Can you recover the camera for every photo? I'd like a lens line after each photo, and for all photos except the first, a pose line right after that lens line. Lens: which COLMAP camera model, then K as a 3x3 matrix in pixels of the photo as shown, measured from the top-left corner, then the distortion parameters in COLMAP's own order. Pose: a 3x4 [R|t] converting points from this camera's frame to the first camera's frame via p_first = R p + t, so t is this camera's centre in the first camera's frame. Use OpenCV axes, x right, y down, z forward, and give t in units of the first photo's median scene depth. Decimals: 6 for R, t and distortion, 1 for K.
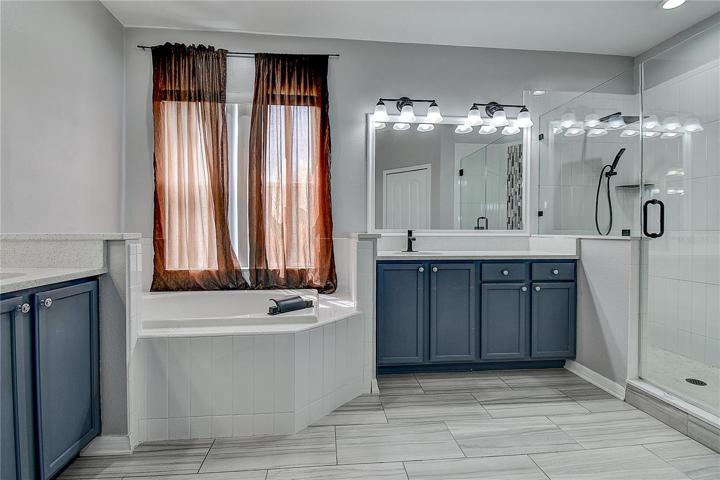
lens RADIAL K [[350.9, 0, 358.0], [0, 350.9, 236.6], [0, 0, 1]] dist [0.041681, -0.009342]
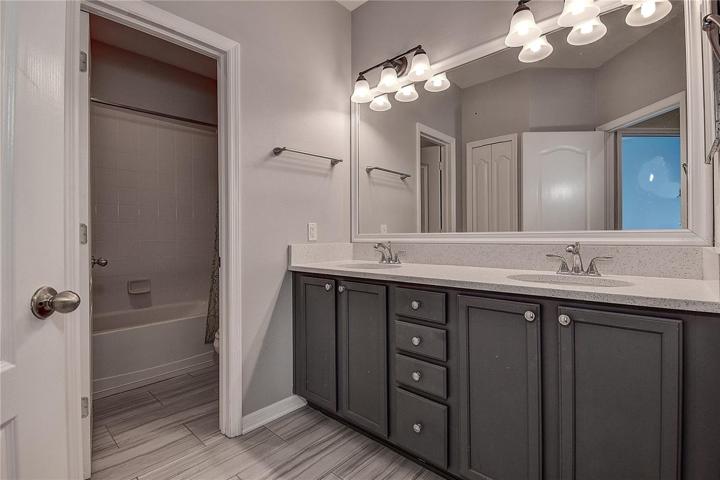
lens RADIAL K [[350.9, 0, 361.7], [0, 350.9, 241.3], [0, 0, 1]] dist [0.041681, -0.009342]
pose [[0.680174, -0.002488, -0.733046, 0.715293], [0.001926, 0.999997, -0.001607, -0.002513], [0.733048, -0.000319, 0.680177, 0.490364]]
